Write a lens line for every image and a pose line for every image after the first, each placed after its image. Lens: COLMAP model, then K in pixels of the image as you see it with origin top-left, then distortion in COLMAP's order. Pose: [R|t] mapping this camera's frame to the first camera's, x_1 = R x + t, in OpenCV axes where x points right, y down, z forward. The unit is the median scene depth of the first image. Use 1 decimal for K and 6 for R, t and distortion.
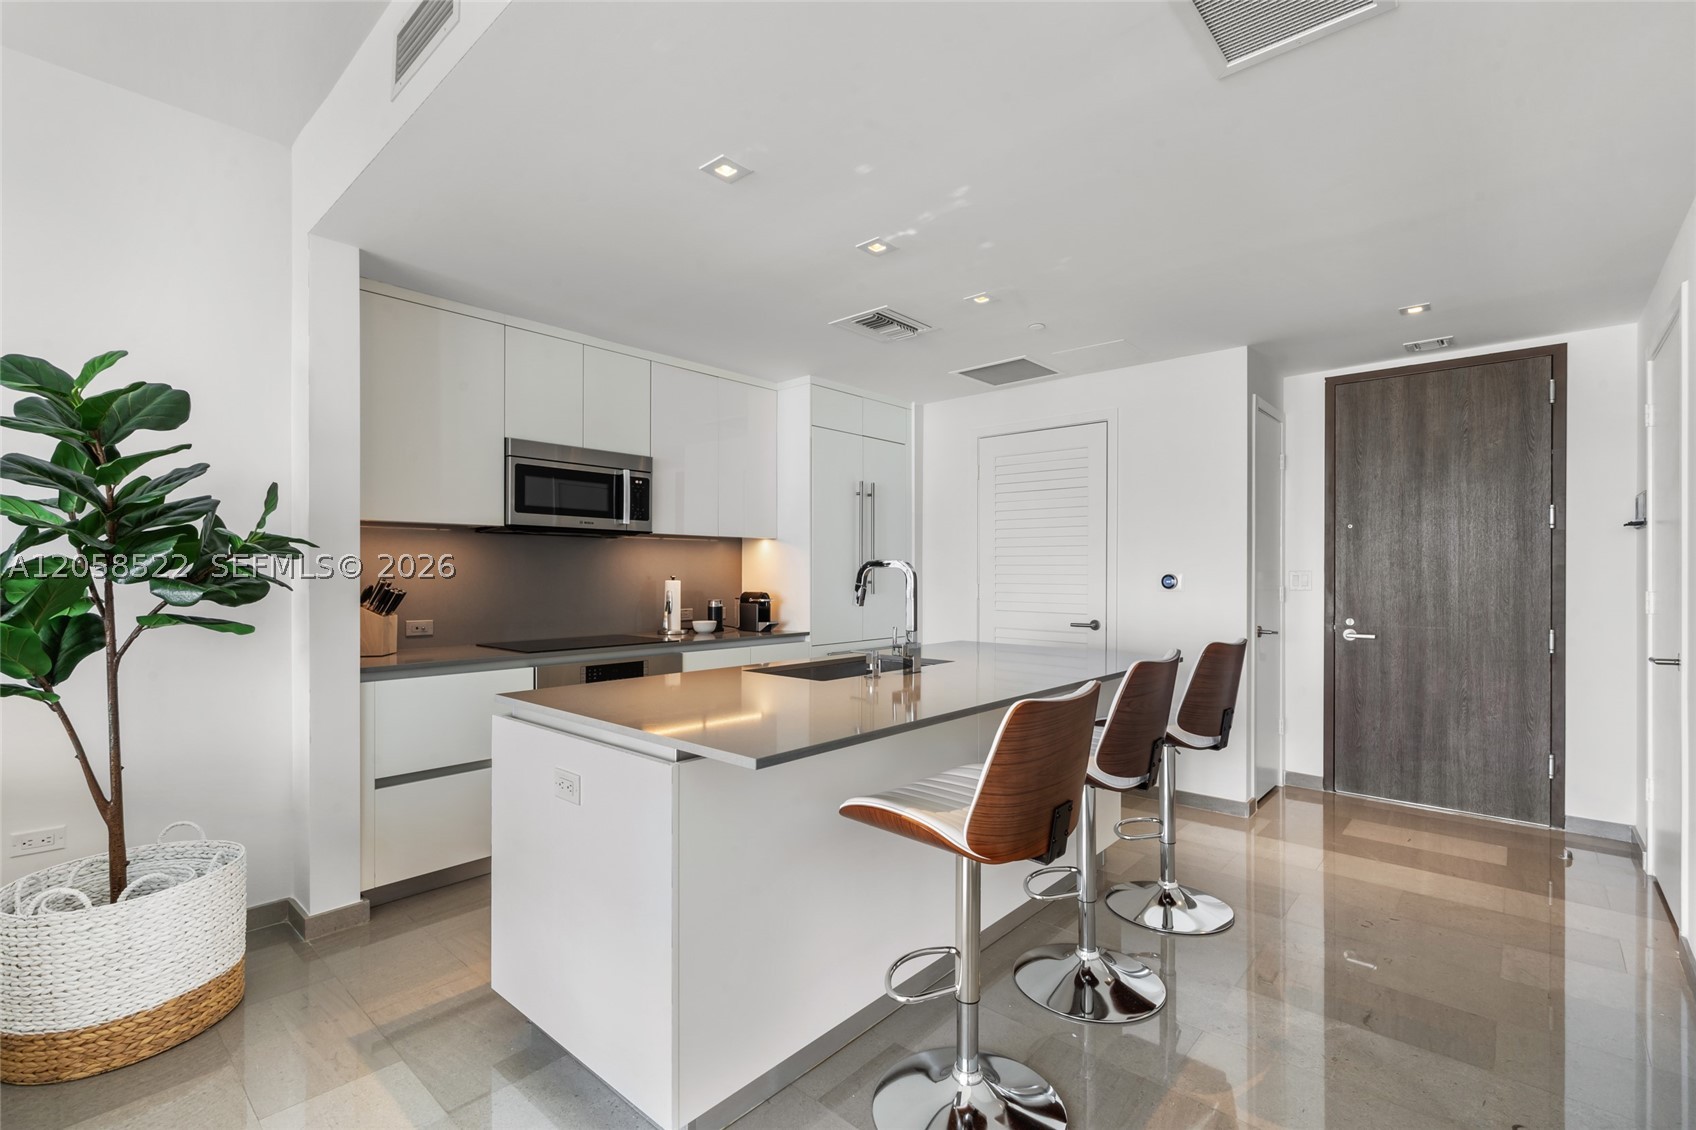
lens RADIAL K [[750.9, 0, 854.1], [0, 750.9, 575.8], [0, 0, 1]] dist [-0.001327, -0.000260]
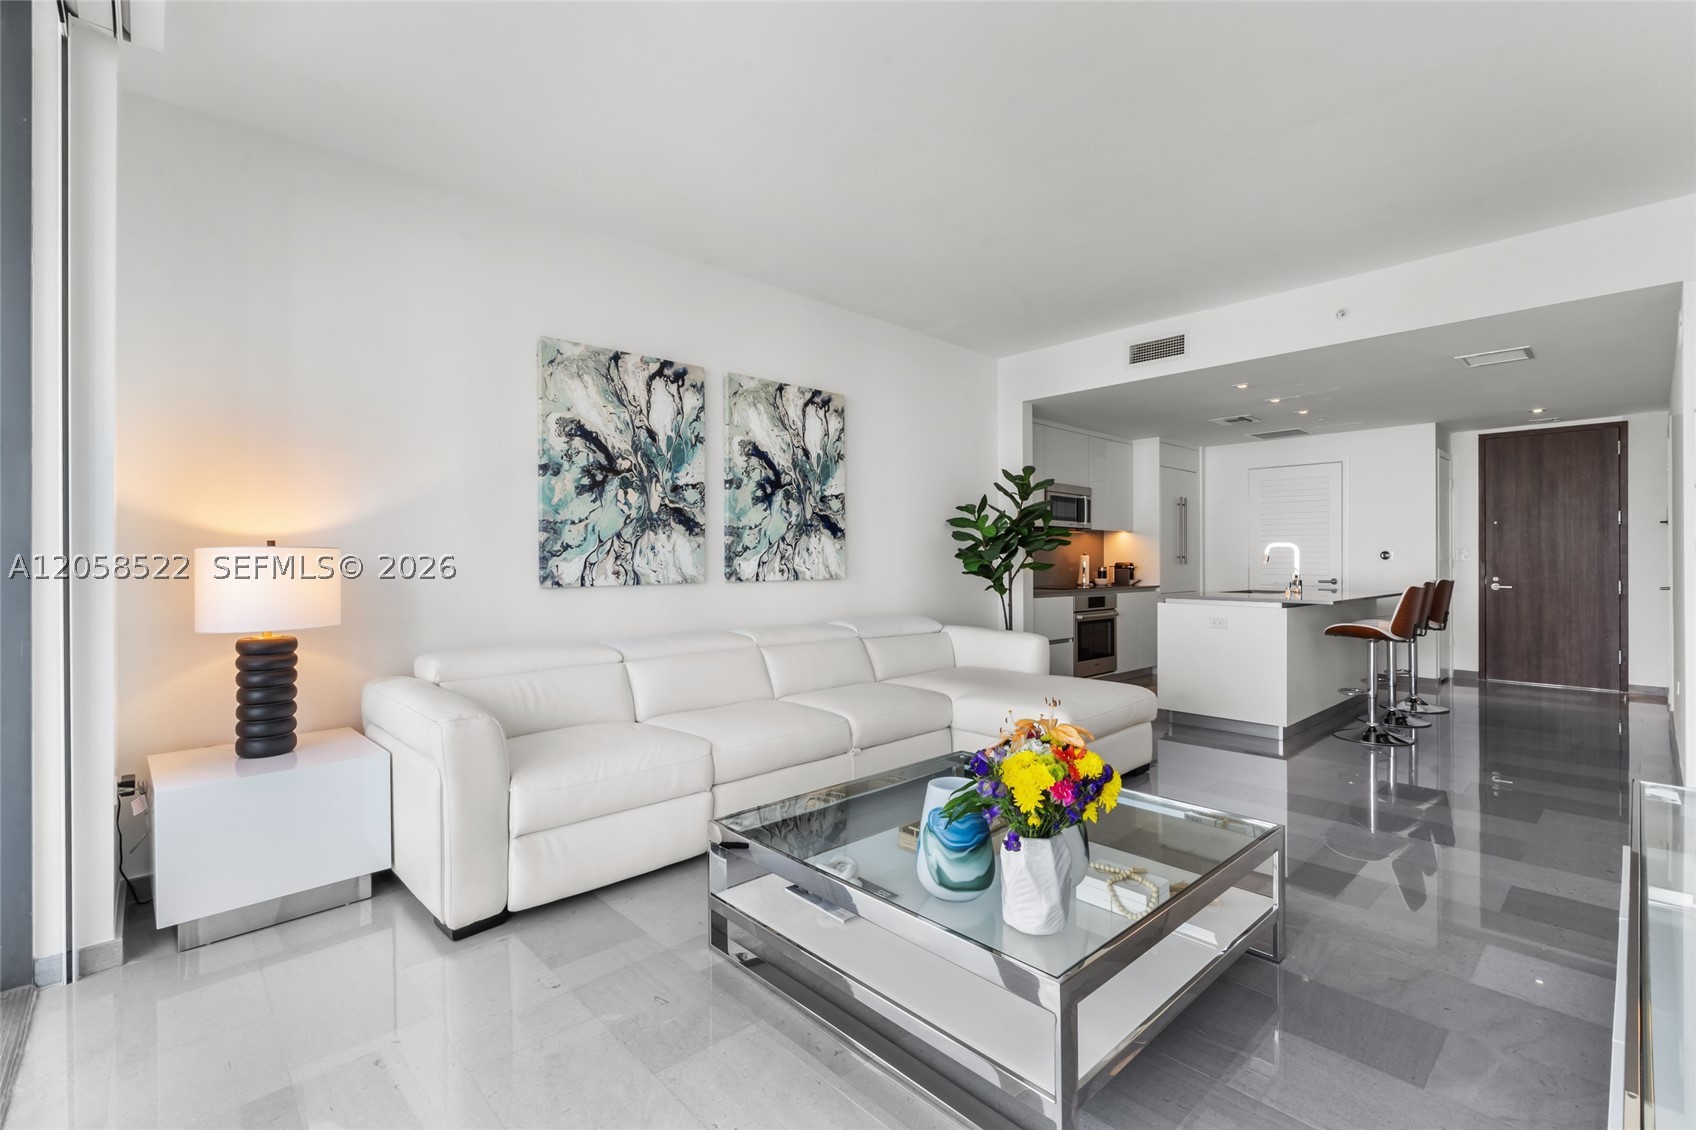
lens RADIAL K [[745.6, 0, 848.9], [0, 745.6, 560.7], [0, 0, 1]] dist [-0.005223, -0.000378]
pose [[0.995395, -0.001679, -0.095844, -0.682404], [0.001260, 0.999989, -0.004425, 0.027465], [0.095850, 0.004284, 0.995387, -0.873849]]
